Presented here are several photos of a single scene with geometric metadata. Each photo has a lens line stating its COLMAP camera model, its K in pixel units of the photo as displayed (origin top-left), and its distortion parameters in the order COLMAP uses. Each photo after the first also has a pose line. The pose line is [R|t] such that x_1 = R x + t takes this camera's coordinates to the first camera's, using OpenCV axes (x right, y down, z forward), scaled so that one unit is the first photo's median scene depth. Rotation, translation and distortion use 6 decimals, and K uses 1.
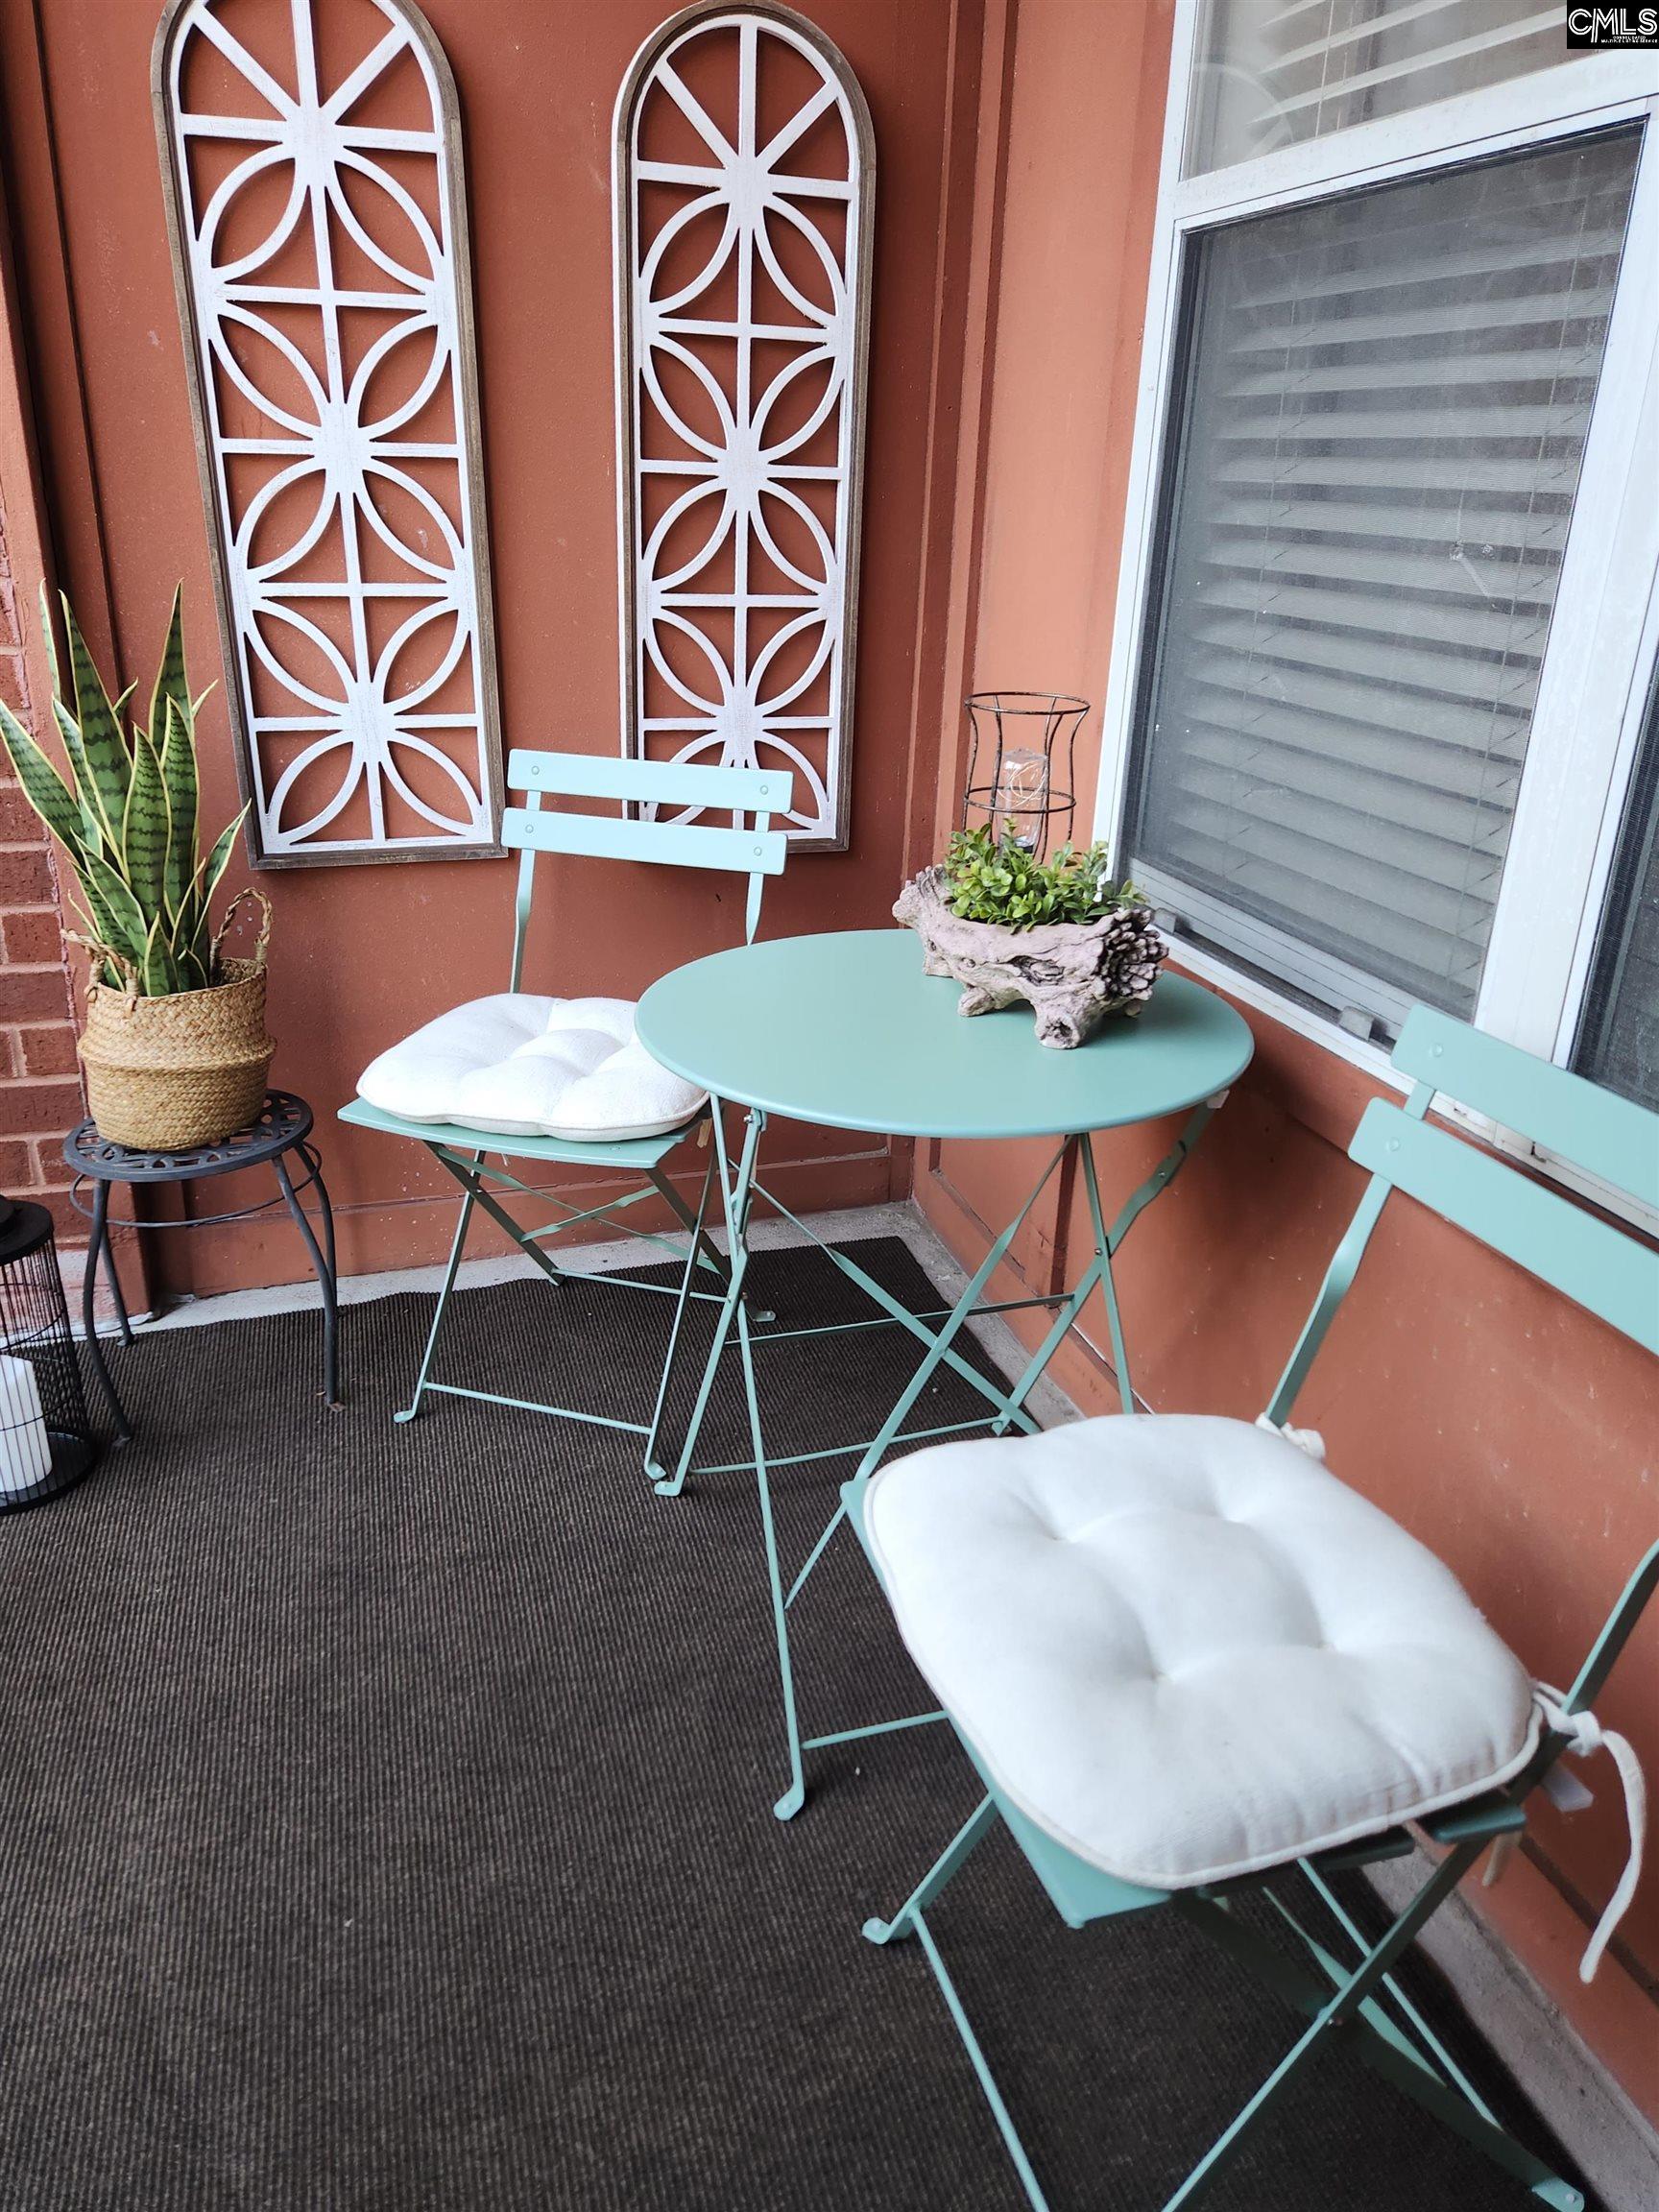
lens RADIAL K [[1477.6, 0, 812.8], [0, 1477.6, 1085.4], [0, 0, 1]] dist [0.069730, -0.051067]
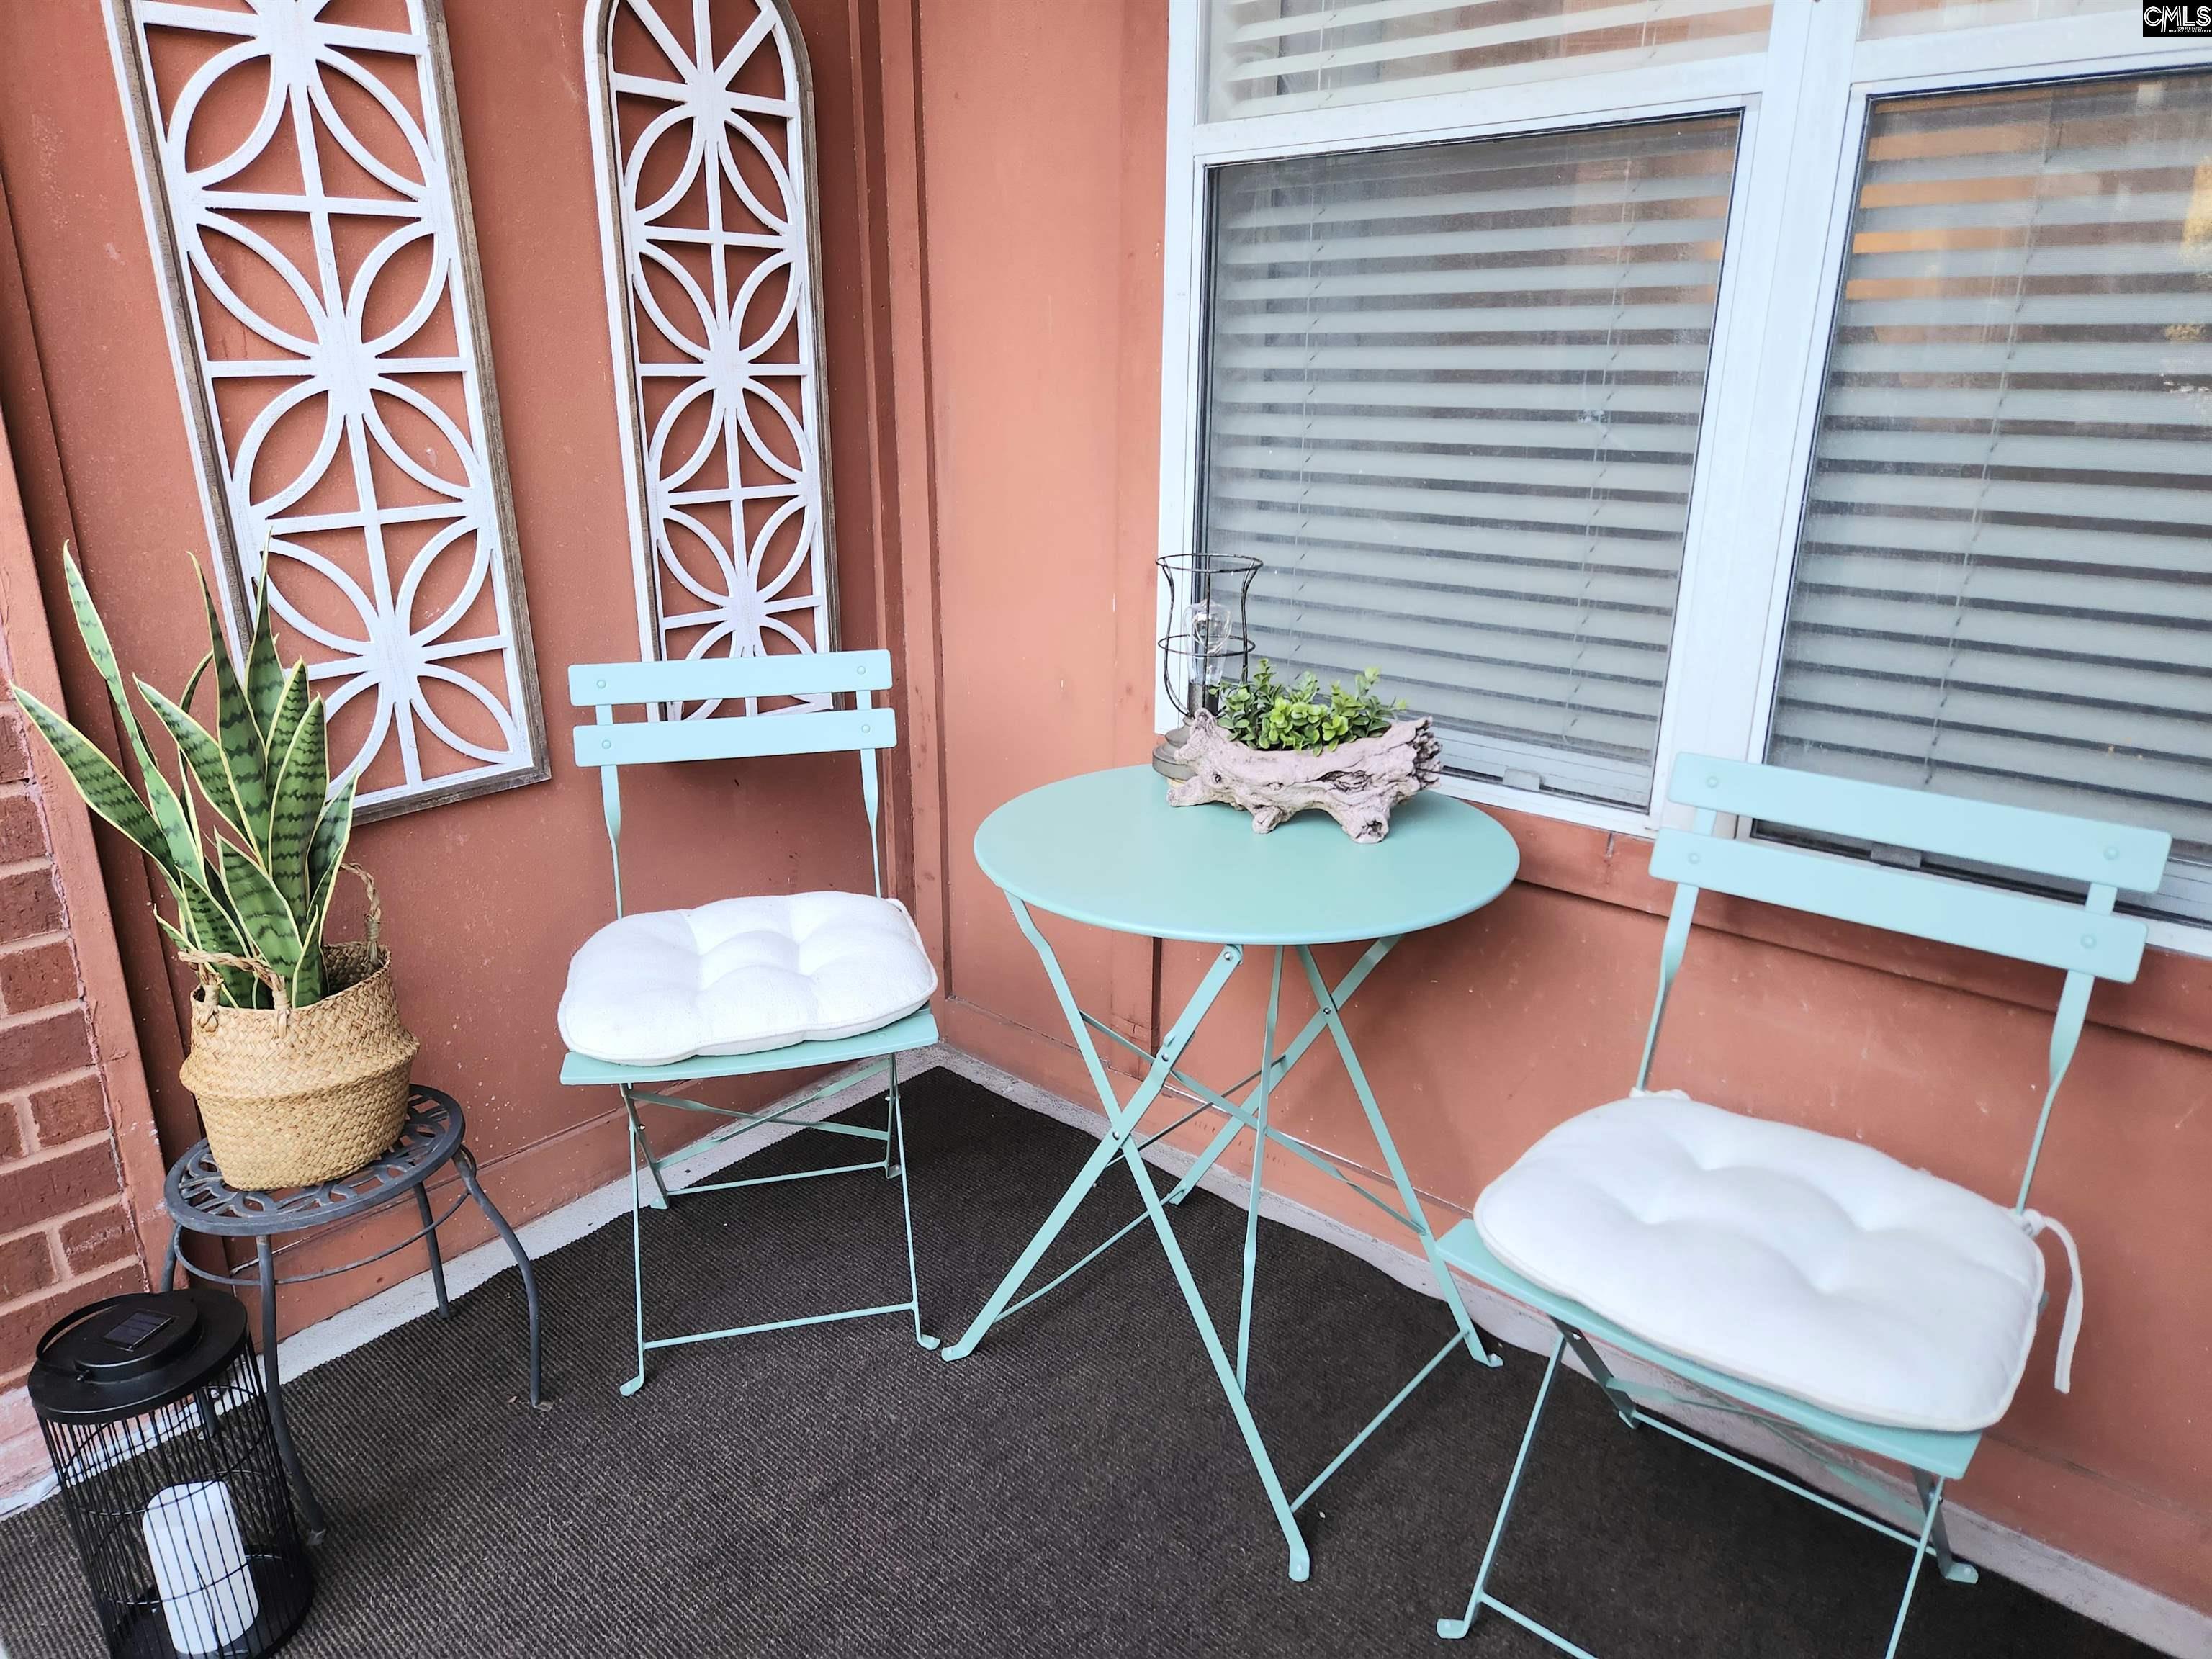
lens RADIAL K [[1367.6, 0, 1106.2], [0, 1367.6, 848.1], [0, 0, 1]] dist [0.051887, -0.029052]
pose [[0.874602, -0.196678, 0.443158, -0.327312], [0.212991, 0.976965, 0.013236, -0.052585], [-0.435553, 0.082813, 0.896346, 0.071571]]
